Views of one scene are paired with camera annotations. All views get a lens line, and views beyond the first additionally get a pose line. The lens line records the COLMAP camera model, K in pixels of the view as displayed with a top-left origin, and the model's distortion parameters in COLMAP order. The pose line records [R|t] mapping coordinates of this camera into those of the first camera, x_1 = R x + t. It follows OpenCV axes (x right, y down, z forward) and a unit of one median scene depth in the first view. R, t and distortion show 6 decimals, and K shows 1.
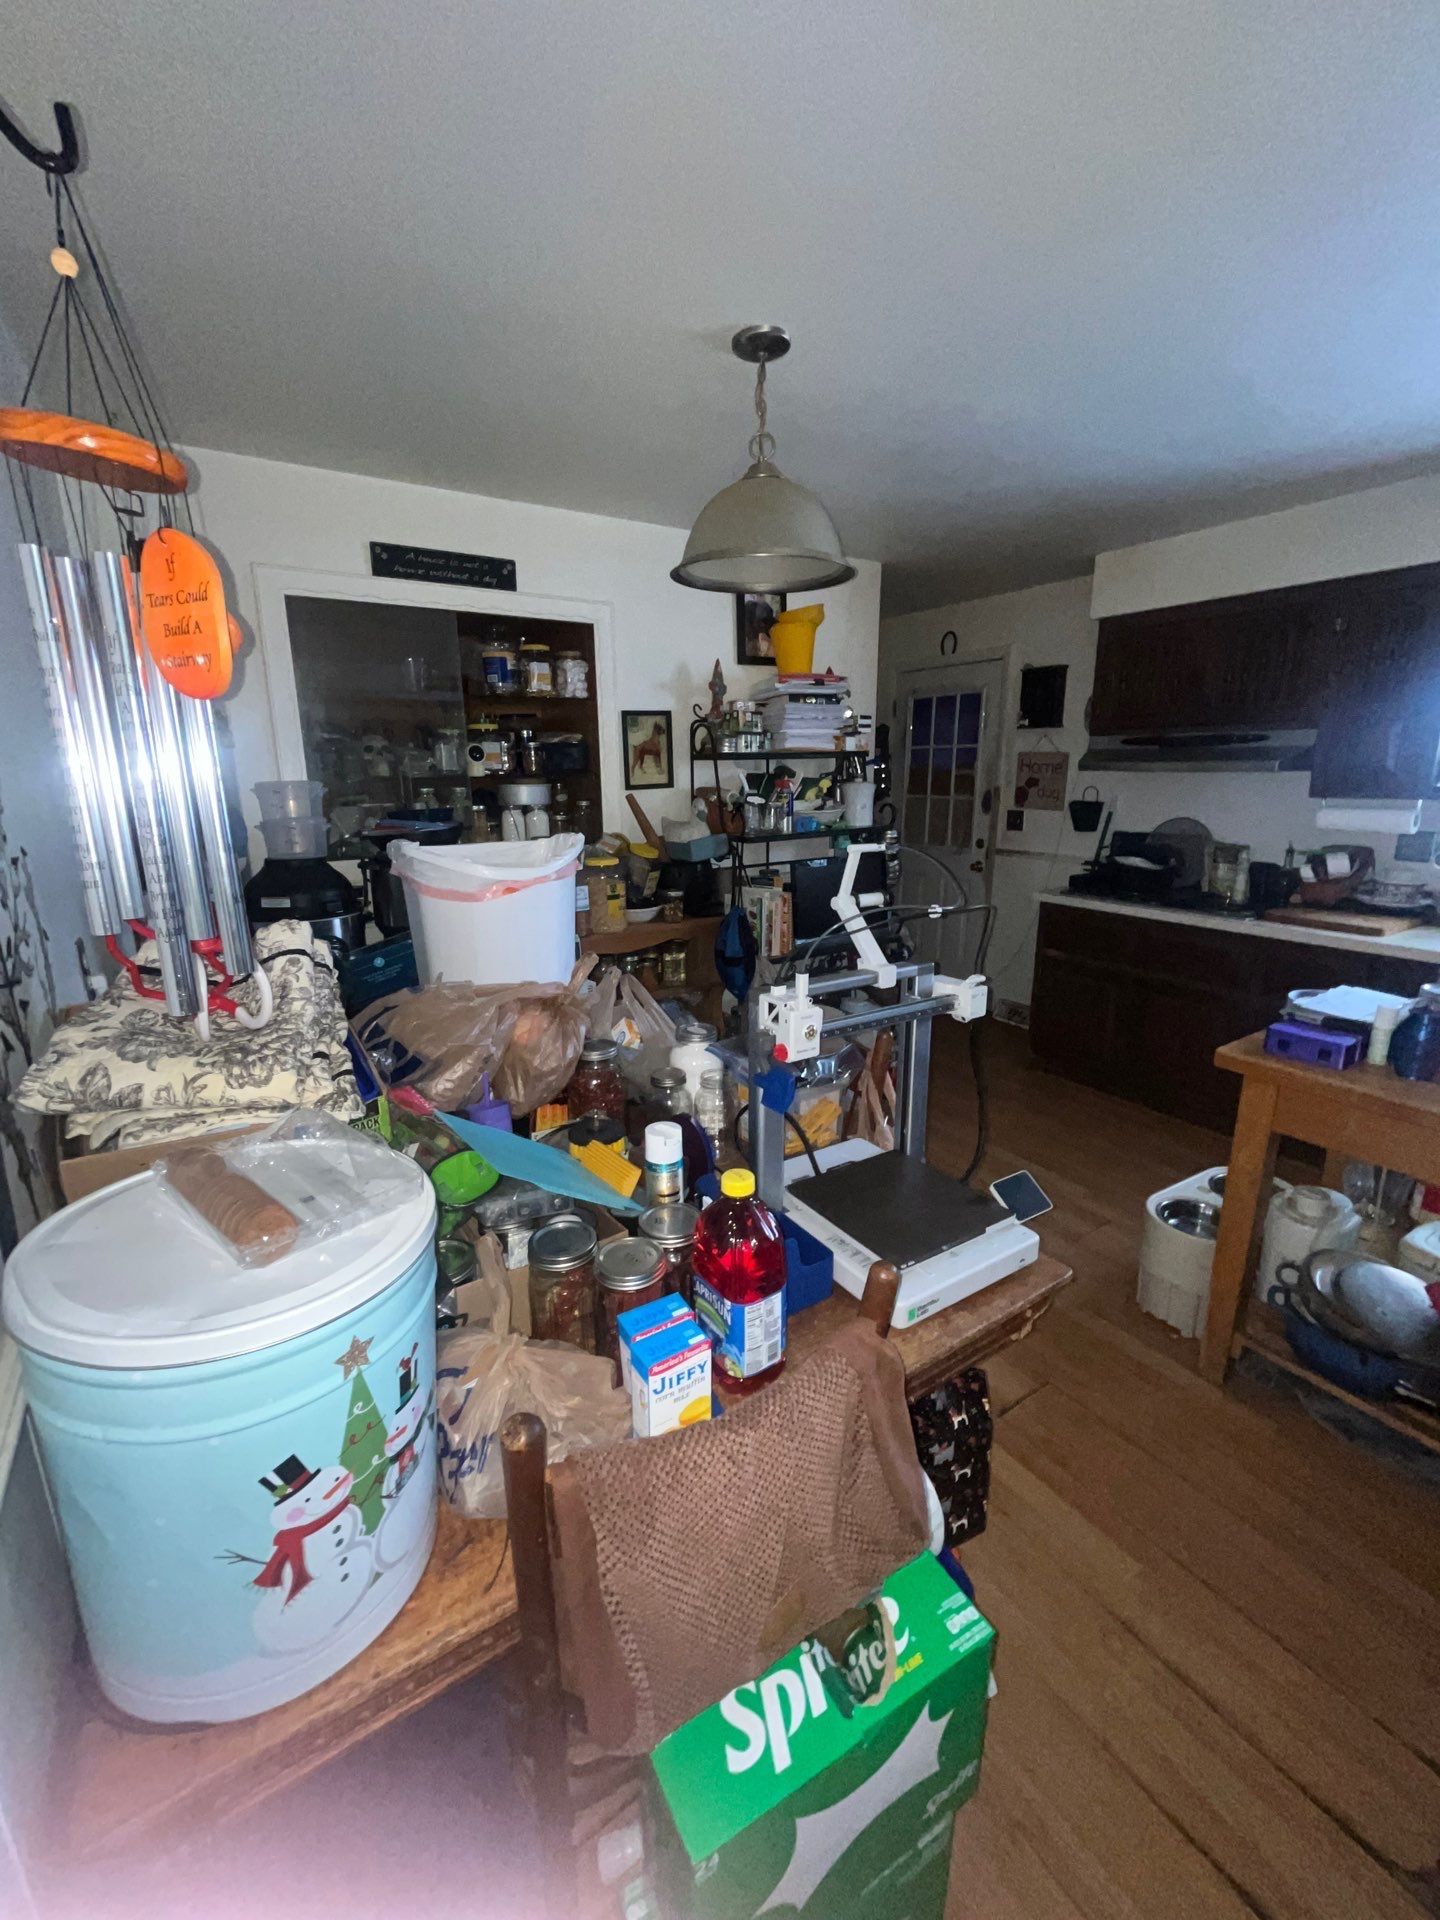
lens RADIAL K [[774.0, 0, 733.2], [0, 774.0, 946.3], [0, 0, 1]] dist [0.001863, 0.000245]
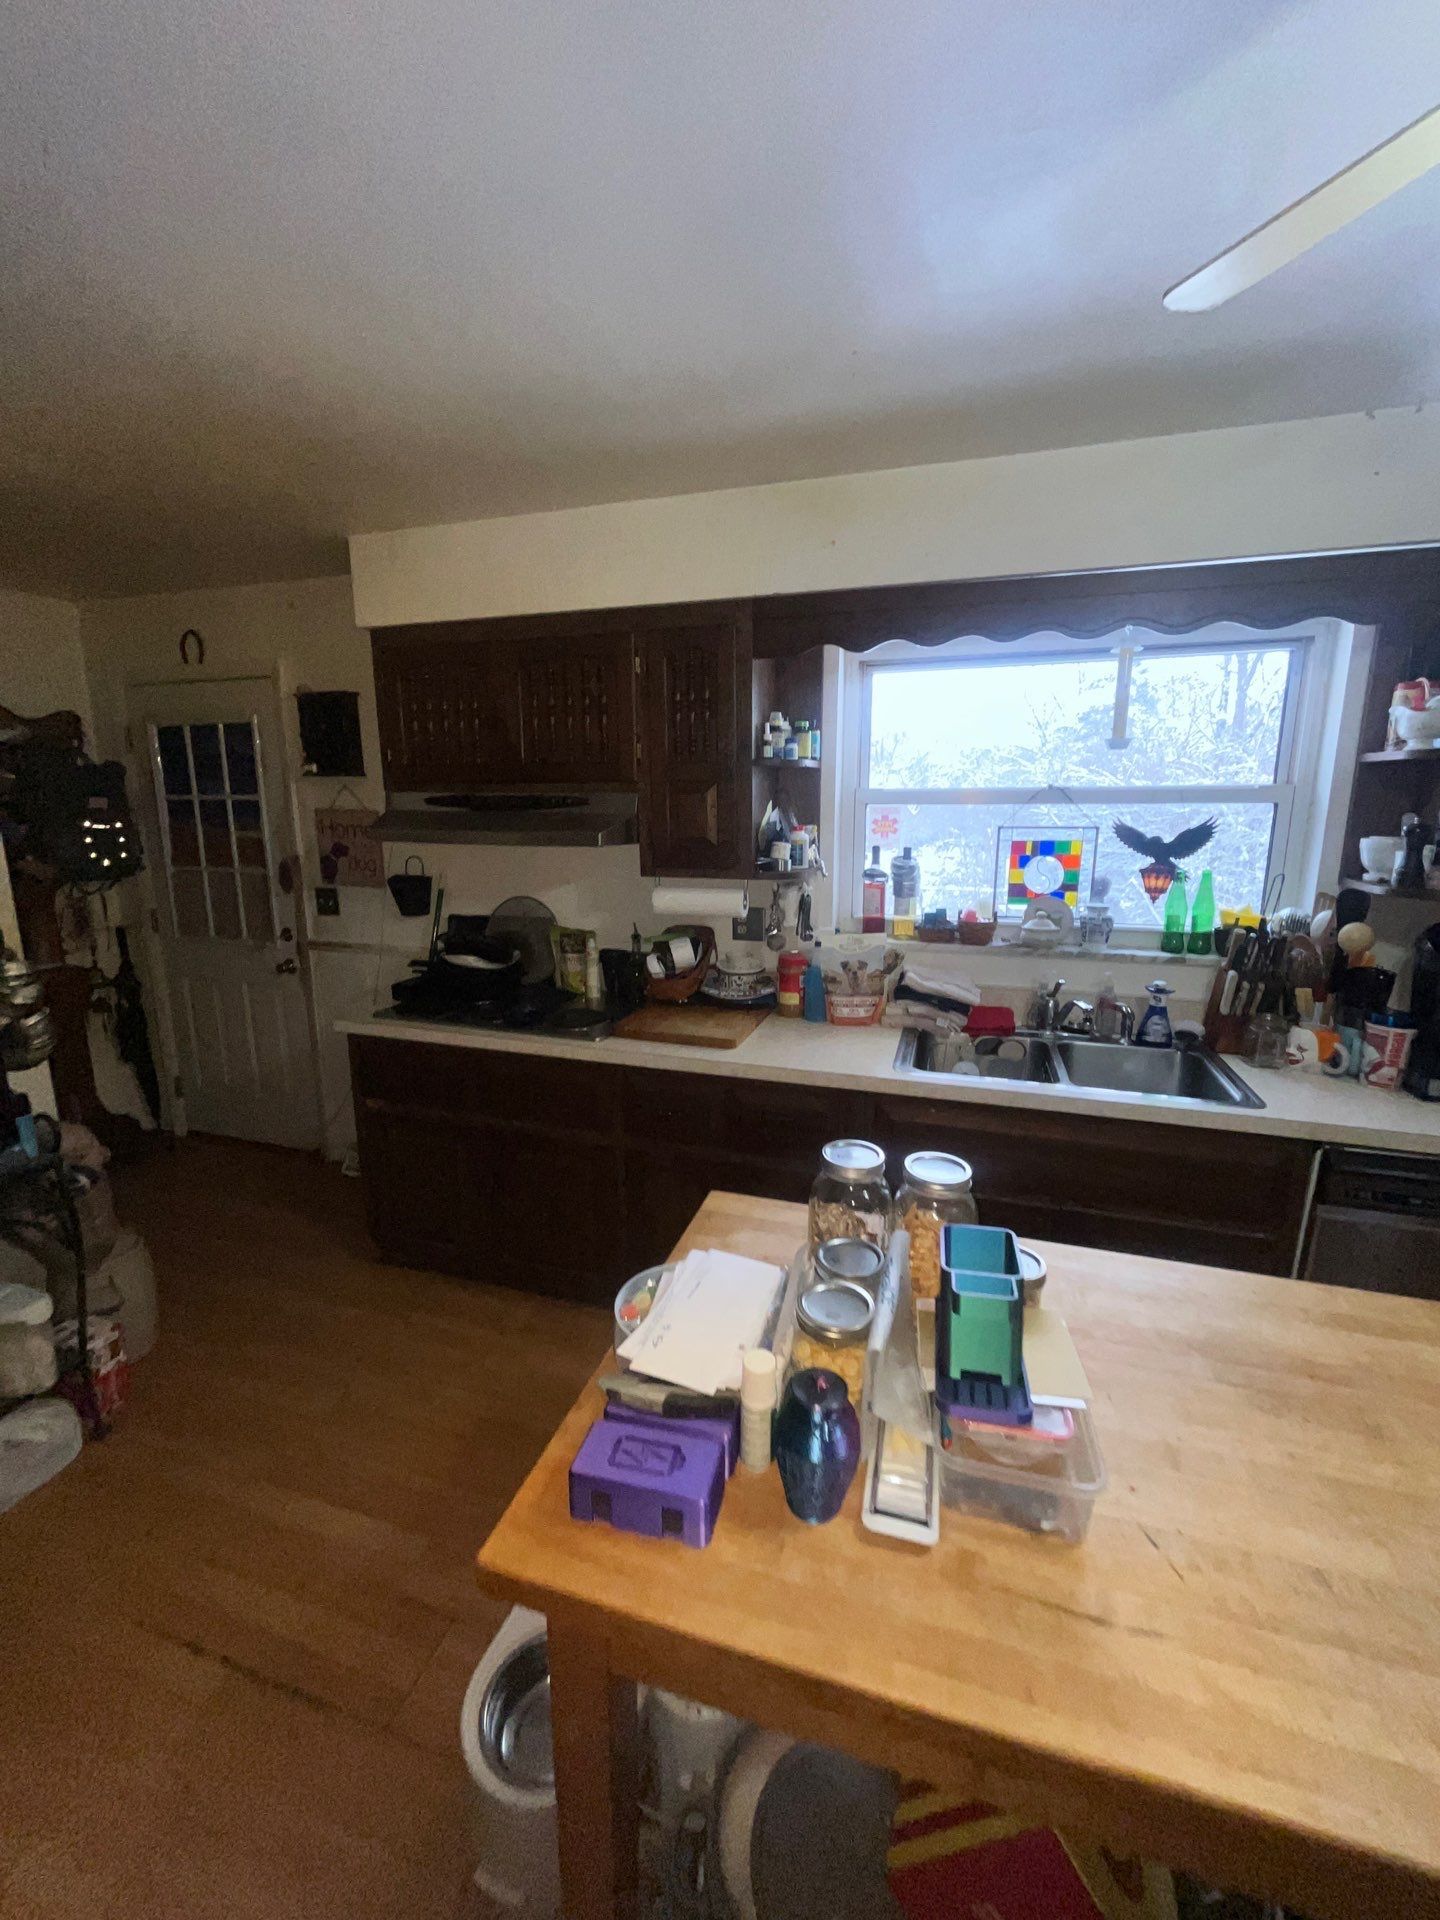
lens RADIAL K [[774.0, 0, 723.4], [0, 774.0, 958.2], [0, 0, 1]] dist [0.001863, 0.000245]
pose [[0.772279, -0.123776, 0.623109, 0.220233], [0.141362, 0.989727, 0.021397, -0.084389], [-0.619356, 0.071559, 0.781842, 0.239886]]
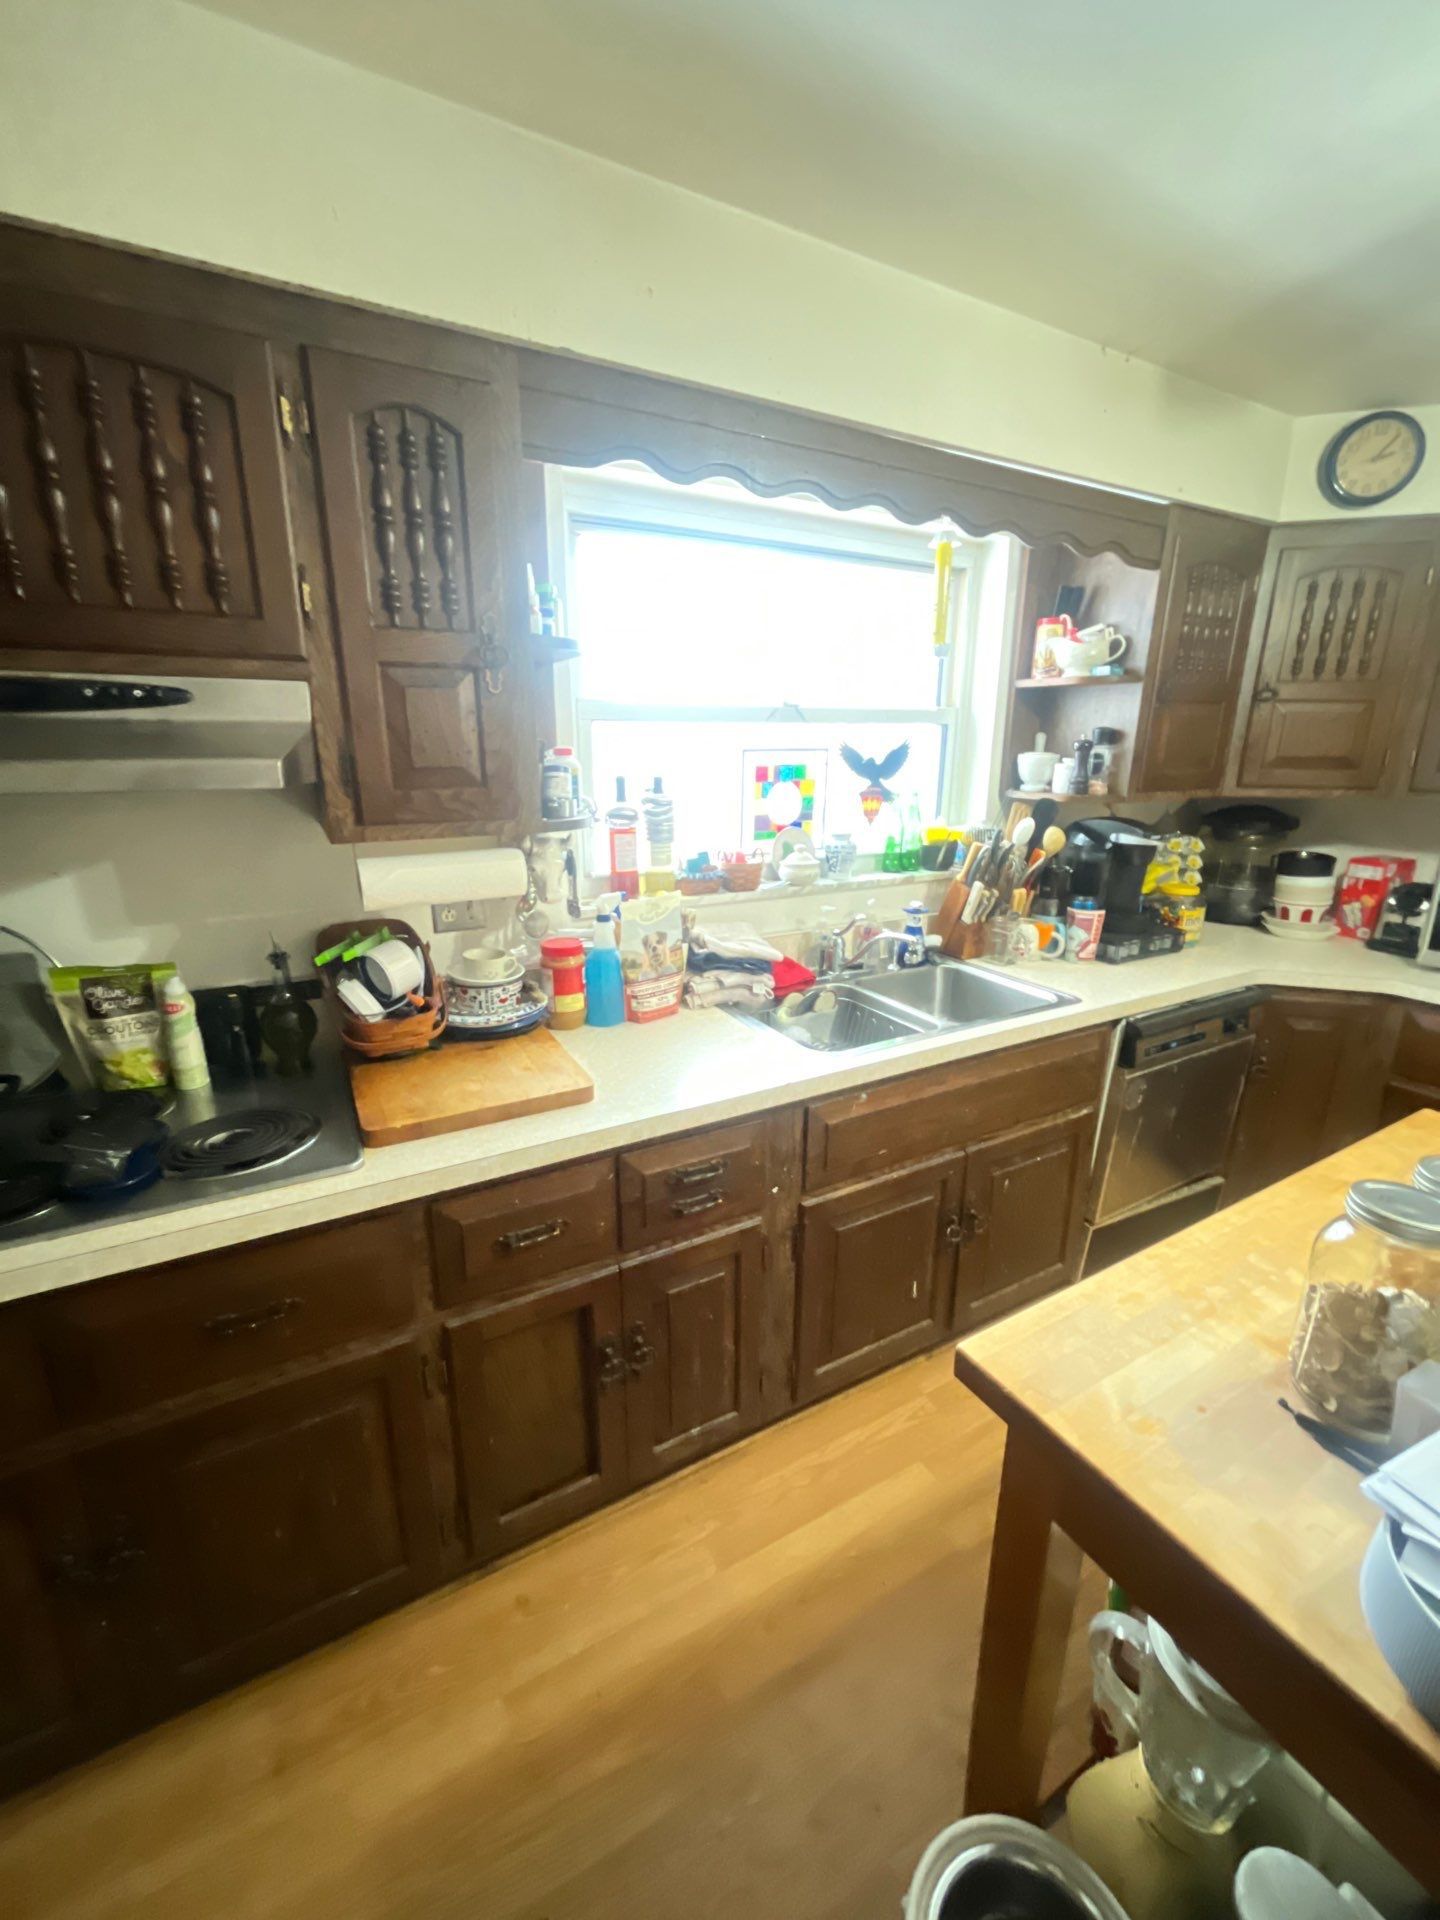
lens RADIAL K [[774.0, 0, 713.6], [0, 774.0, 949.5], [0, 0, 1]] dist [0.001863, 0.000245]
pose [[0.086144, -0.248245, 0.964859, 0.245210], [0.226976, 0.947882, 0.223612, -0.138010], [-0.970083, 0.199737, 0.138000, 0.557055]]
